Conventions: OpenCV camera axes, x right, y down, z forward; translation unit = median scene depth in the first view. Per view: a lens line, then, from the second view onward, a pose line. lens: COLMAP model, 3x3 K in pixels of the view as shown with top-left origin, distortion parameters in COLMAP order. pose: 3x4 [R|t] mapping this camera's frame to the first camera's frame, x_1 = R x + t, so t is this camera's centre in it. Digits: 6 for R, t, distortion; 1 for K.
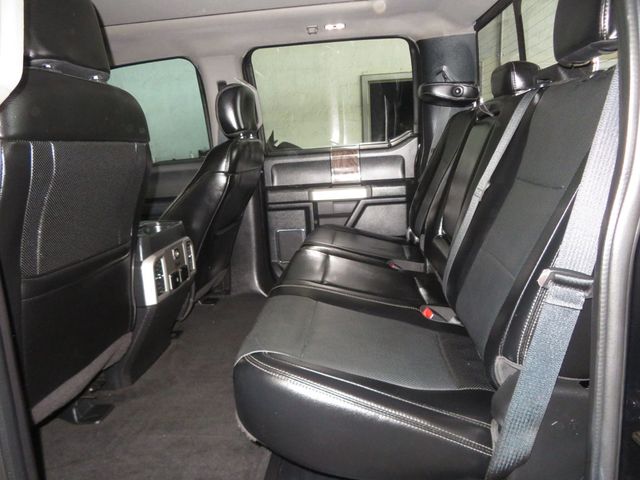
lens RADIAL K [[462.5, 0, 323.1], [0, 462.5, 238.2], [0, 0, 1]] dist [0.002116, 0.000321]
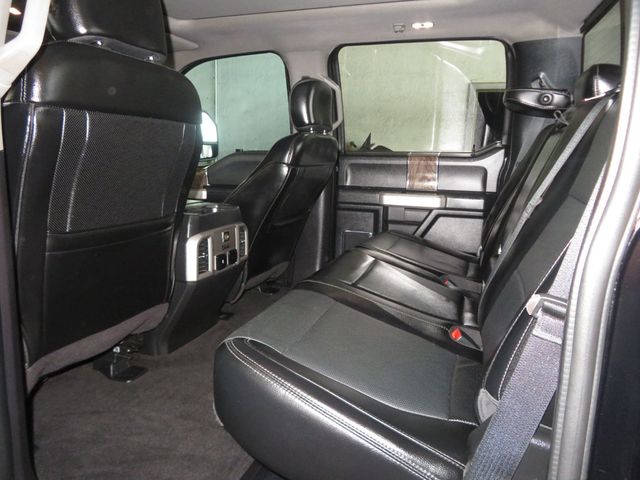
lens RADIAL K [[462.5, 0, 323.1], [0, 462.5, 238.2], [0, 0, 1]] dist [0.002116, 0.000321]
pose [[0.966522, 0.129979, -0.221223, 0.103889], [-0.132838, 0.991136, 0.001969, 0.005418], [0.219518, 0.027484, 0.975221, 0.035413]]
